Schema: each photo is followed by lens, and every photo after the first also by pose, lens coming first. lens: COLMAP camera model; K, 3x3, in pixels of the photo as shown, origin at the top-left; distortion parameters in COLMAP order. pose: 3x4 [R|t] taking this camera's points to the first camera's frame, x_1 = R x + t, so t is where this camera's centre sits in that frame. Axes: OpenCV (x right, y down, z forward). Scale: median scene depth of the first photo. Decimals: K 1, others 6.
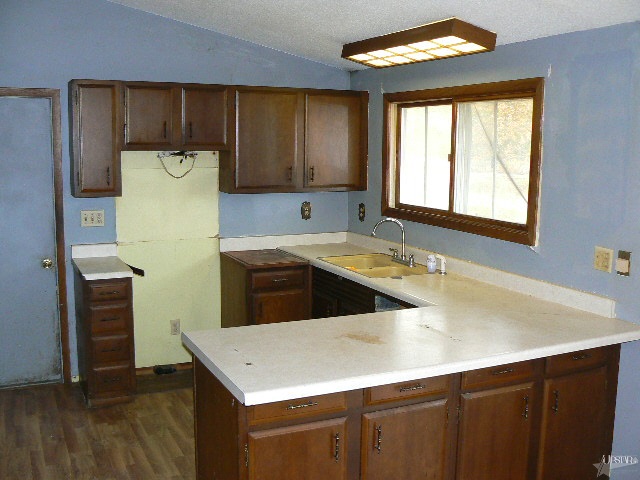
lens RADIAL K [[762.6, 0, 320.0], [0, 762.6, 240.0], [0, 0, 1]] dist [0.051930, -0.003989]
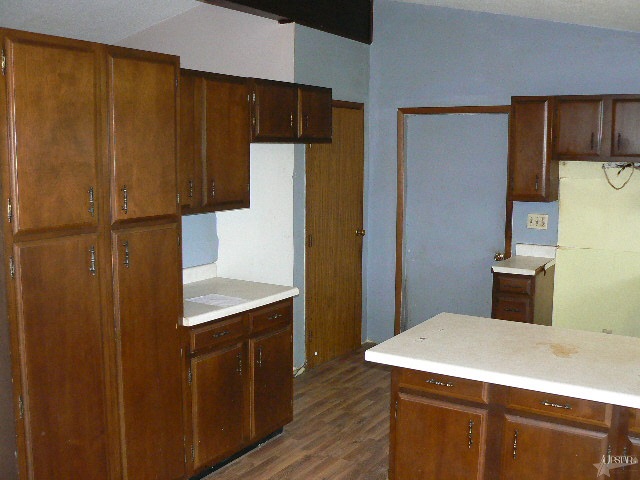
lens RADIAL K [[762.6, 0, 320.0], [0, 762.6, 240.0], [0, 0, 1]] dist [0.051930, -0.003989]
pose [[0.583635, 0.111032, -0.804389, 0.430529], [-0.133634, 0.990234, 0.039724, -0.004537], [0.800945, 0.084310, 0.592773, 0.112568]]
